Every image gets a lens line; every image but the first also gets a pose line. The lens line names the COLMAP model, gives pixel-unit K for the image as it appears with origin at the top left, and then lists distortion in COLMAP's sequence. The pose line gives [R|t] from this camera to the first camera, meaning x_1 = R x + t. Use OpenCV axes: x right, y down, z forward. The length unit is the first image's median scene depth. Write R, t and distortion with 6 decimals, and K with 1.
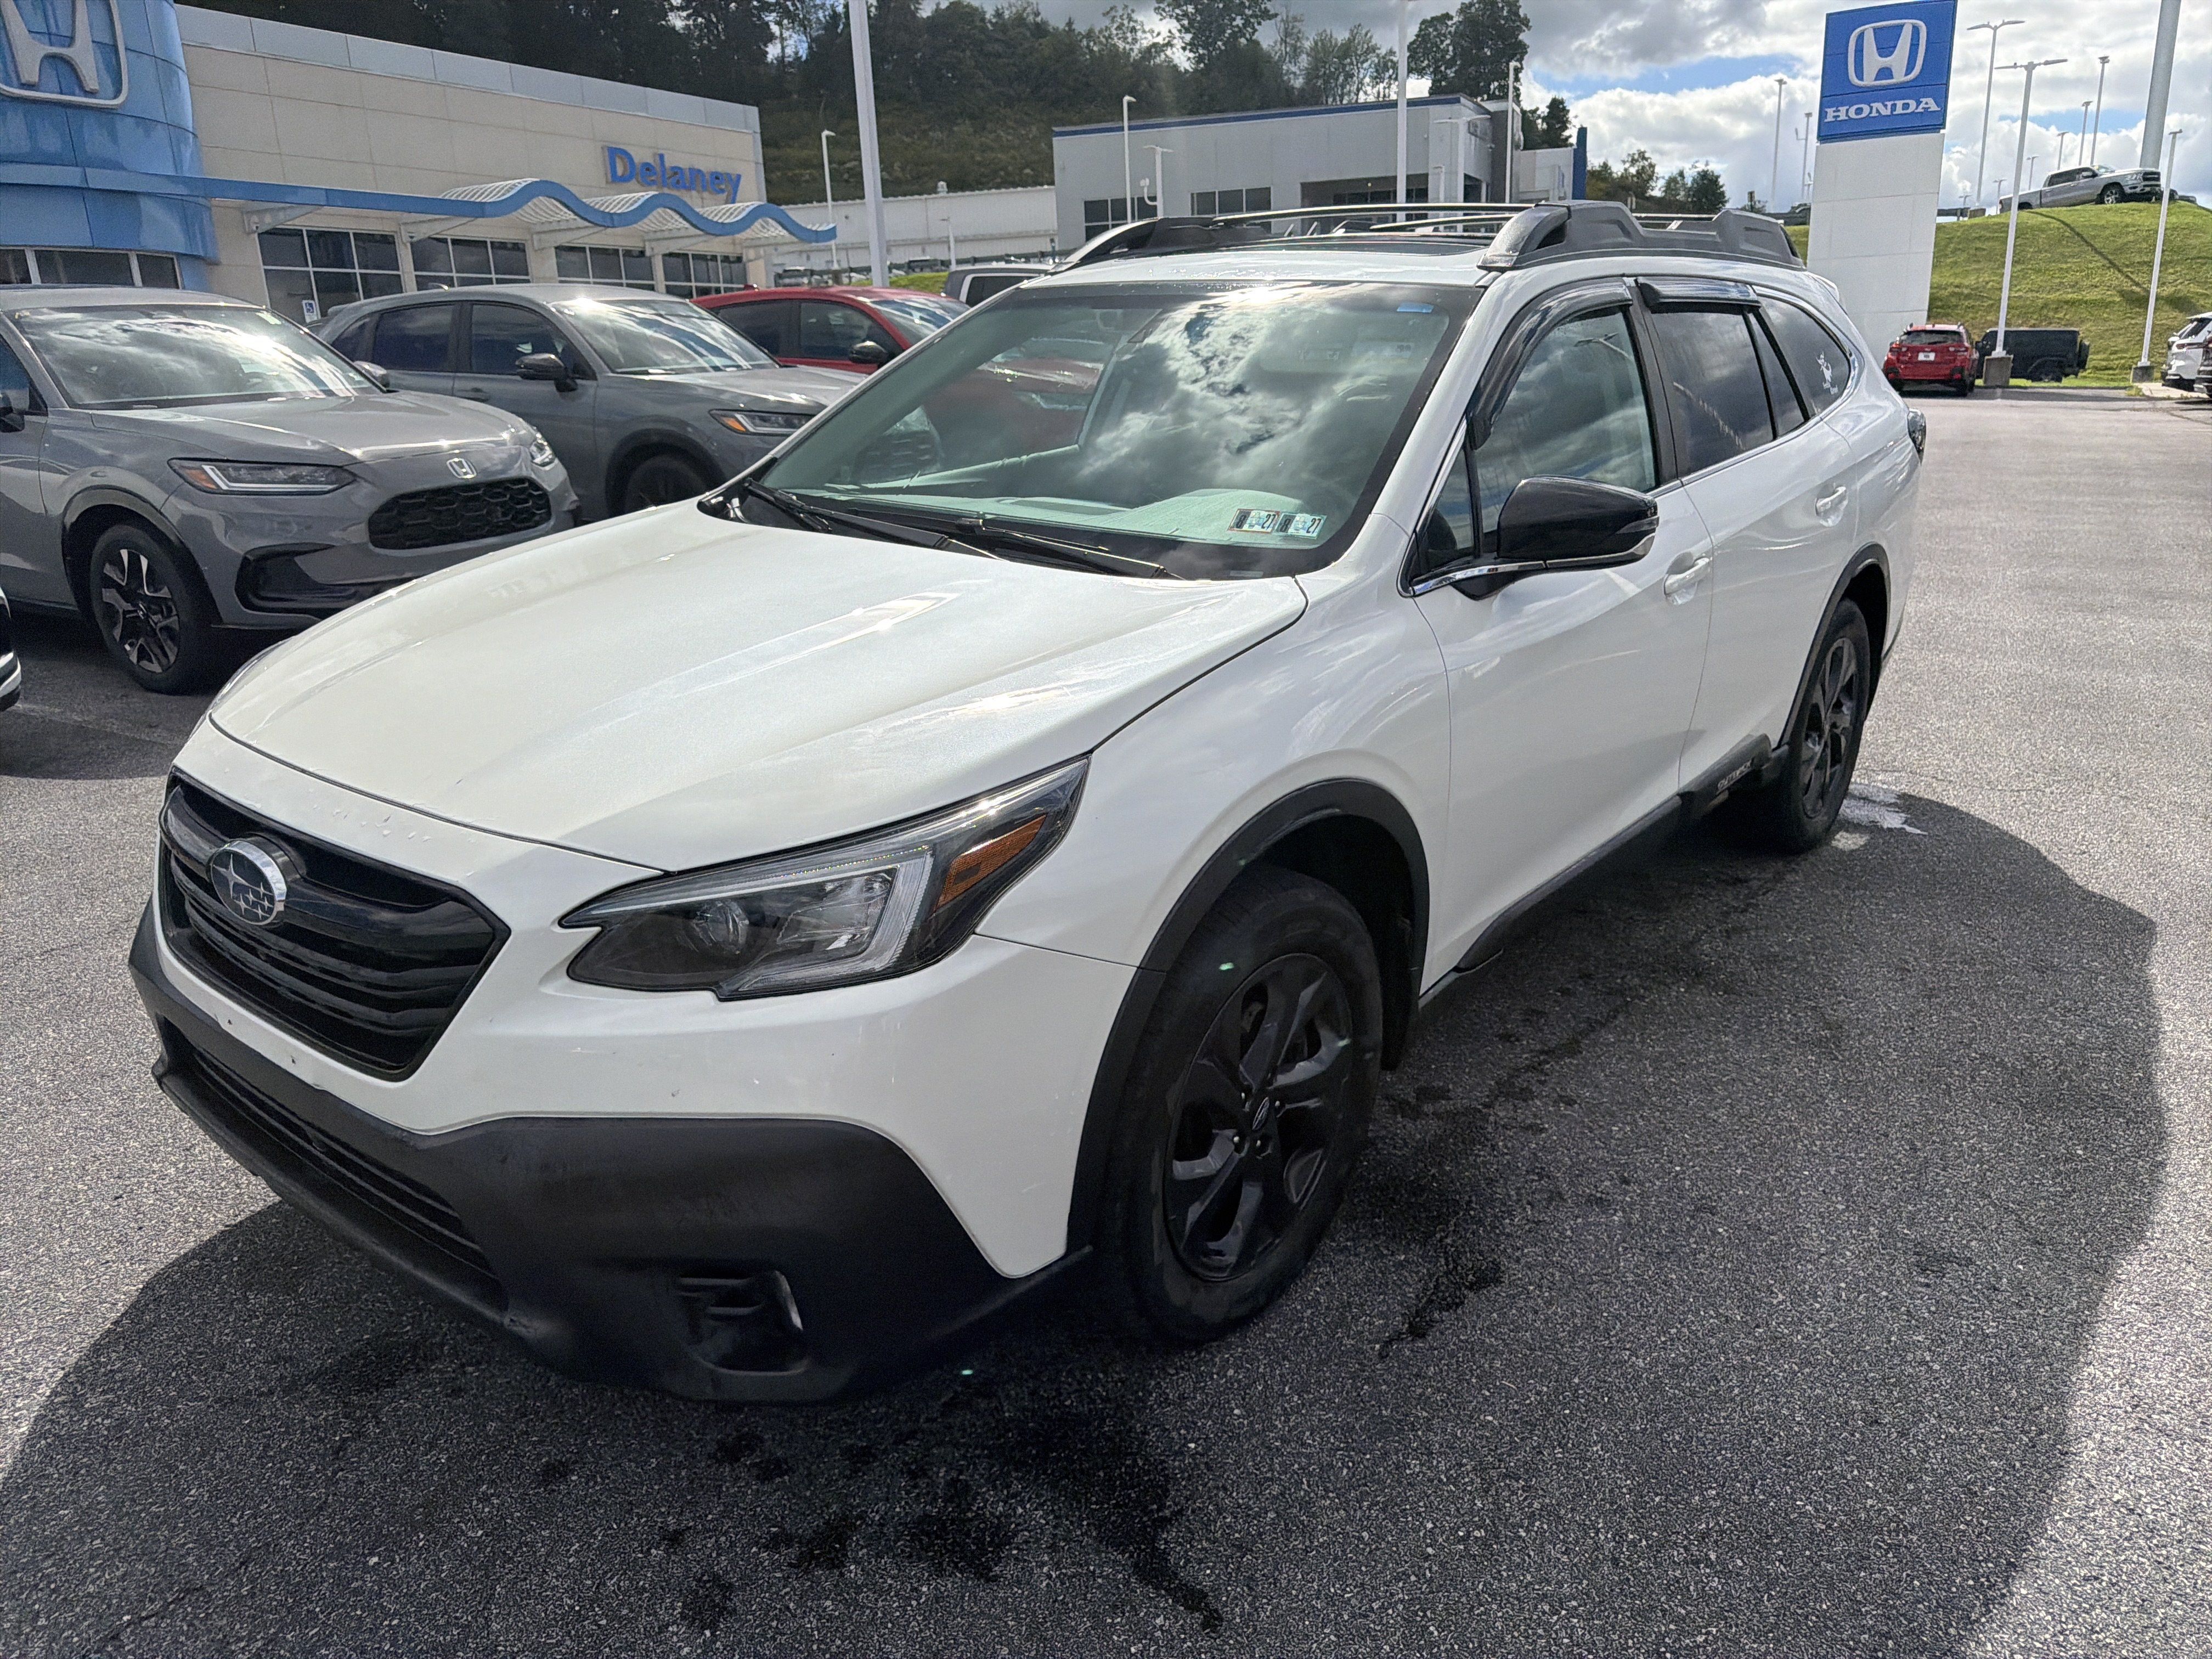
lens RADIAL K [[1572.9, 0, 1119.0], [0, 1572.9, 832.7], [0, 0, 1]] dist [0.019257, -0.022153]
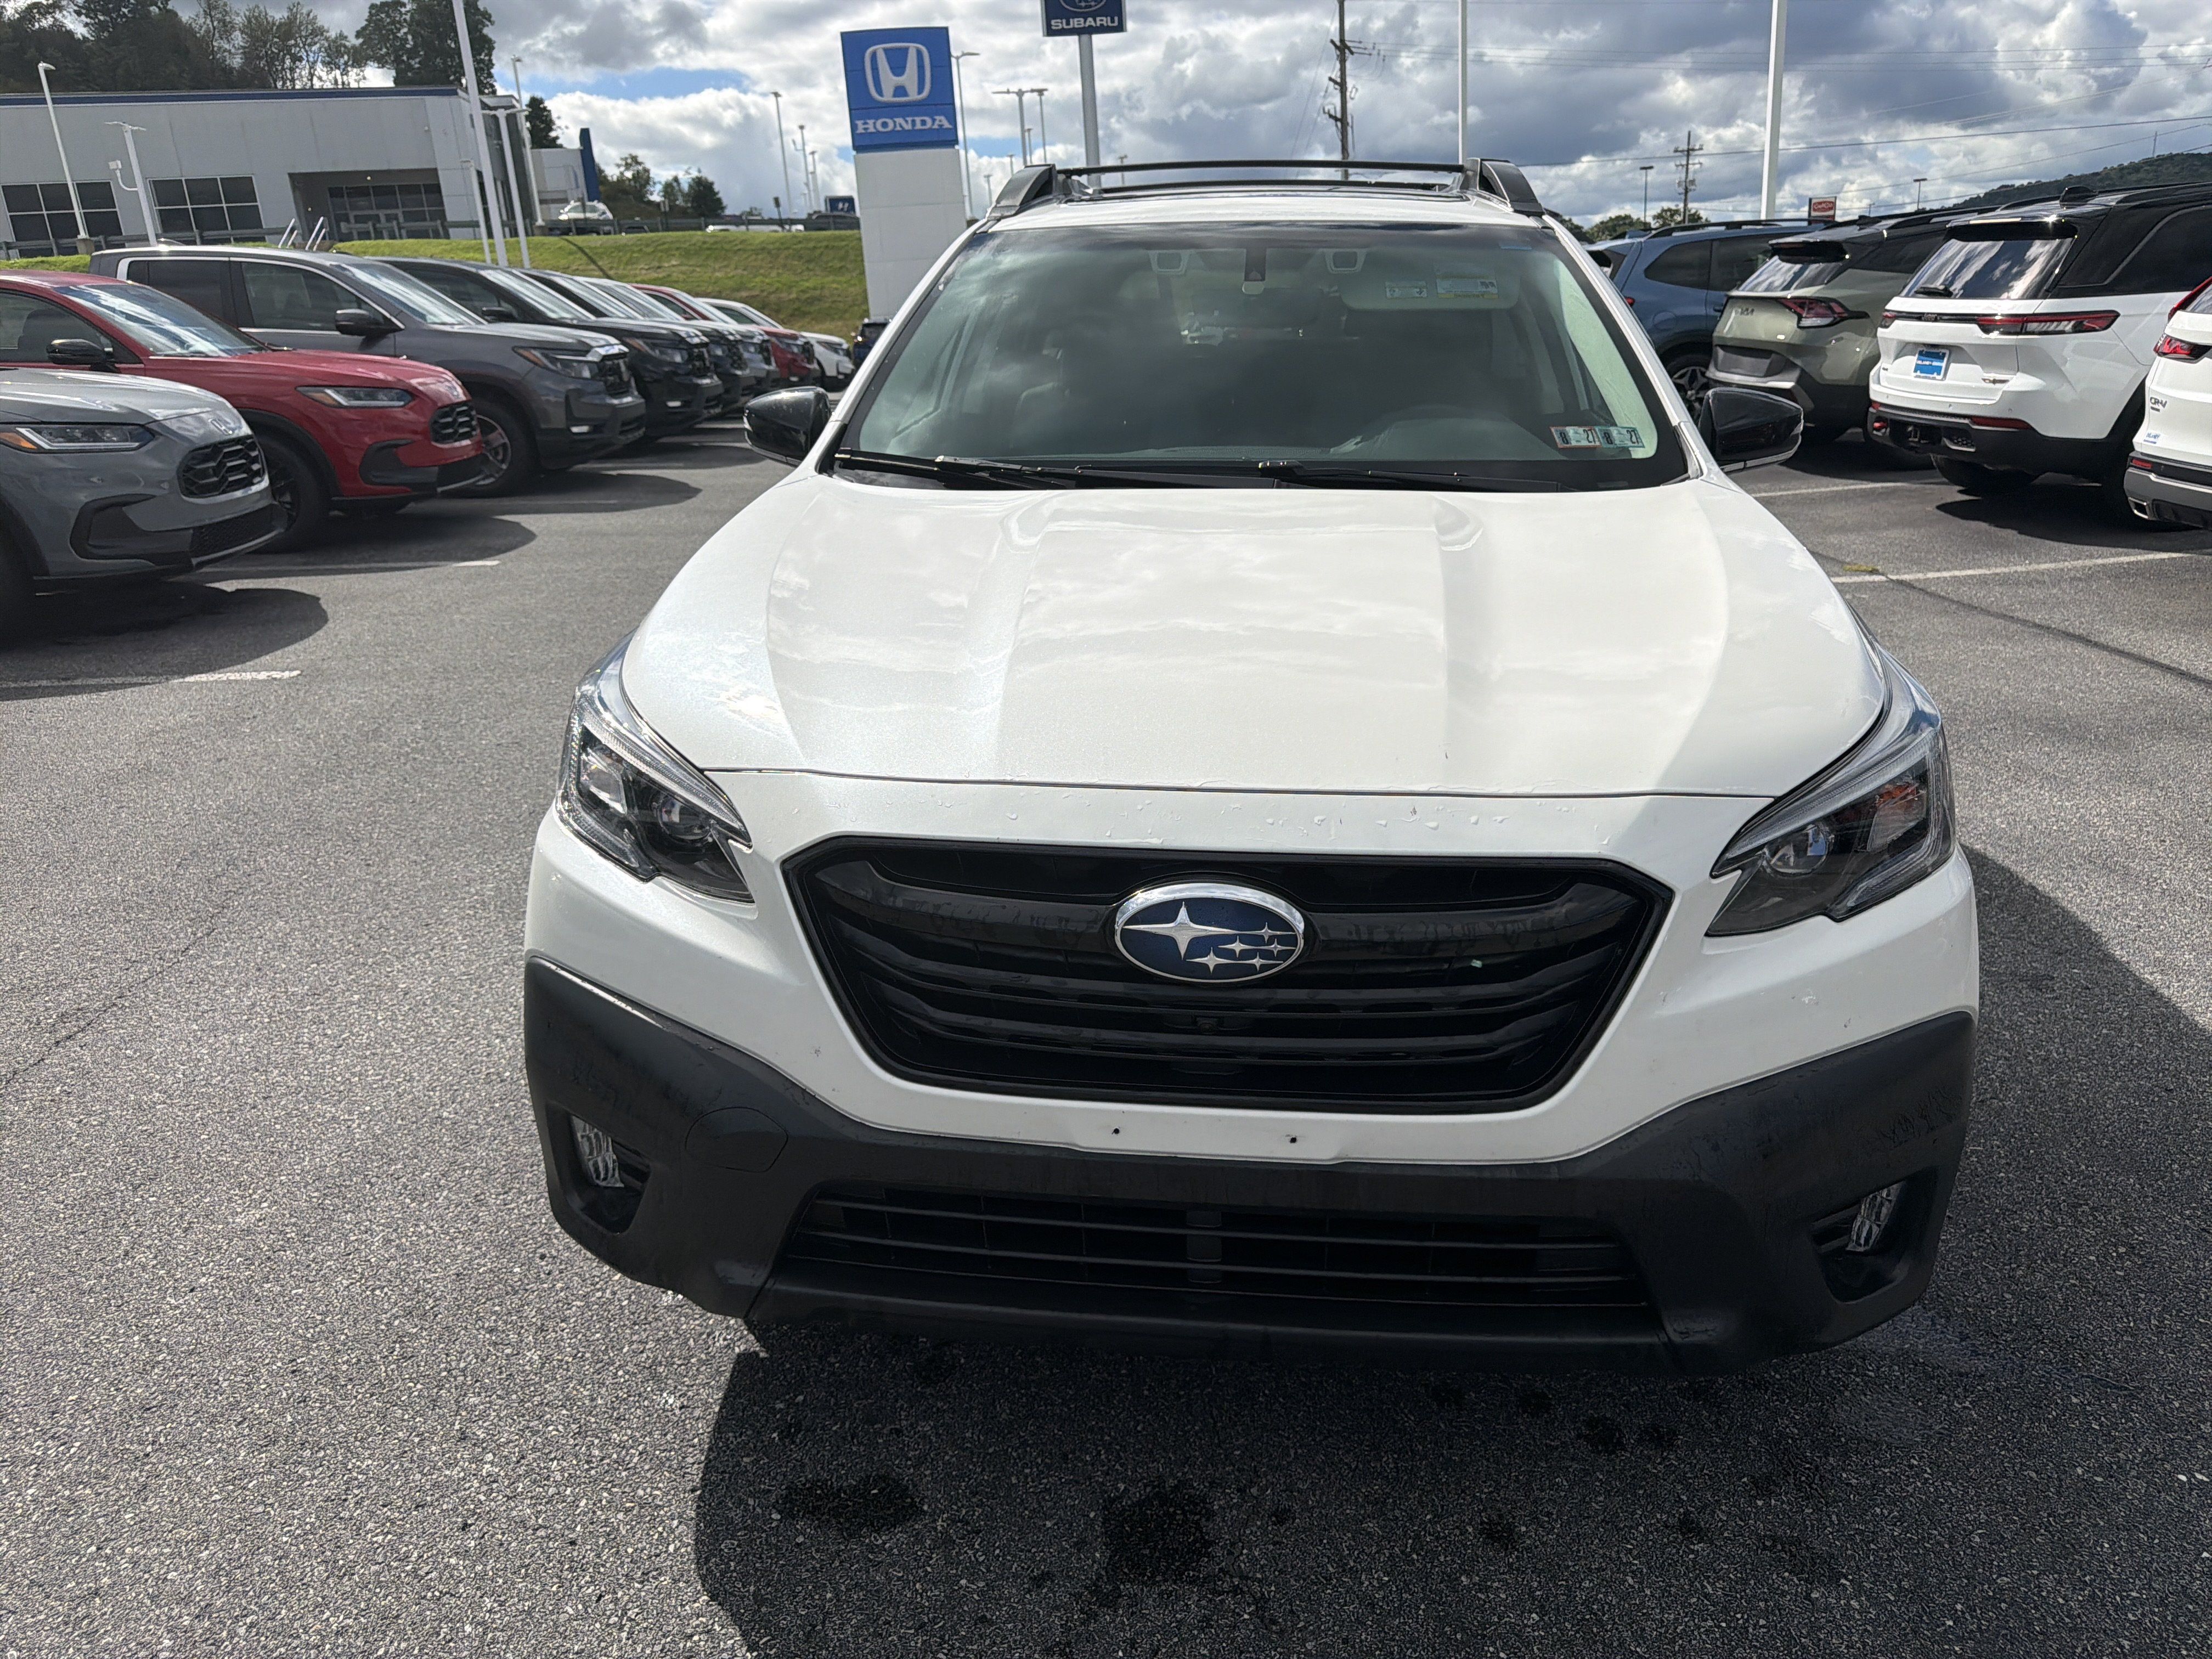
lens RADIAL K [[1572.9, 0, 1110.4], [0, 1572.9, 832.0], [0, 0, 1]] dist [0.019257, -0.022153]
pose [[0.837810, -0.179403, 0.515644, -0.238371], [0.180856, 0.982341, 0.047924, -0.015325], [-0.515136, 0.053106, 0.855462, 0.087807]]
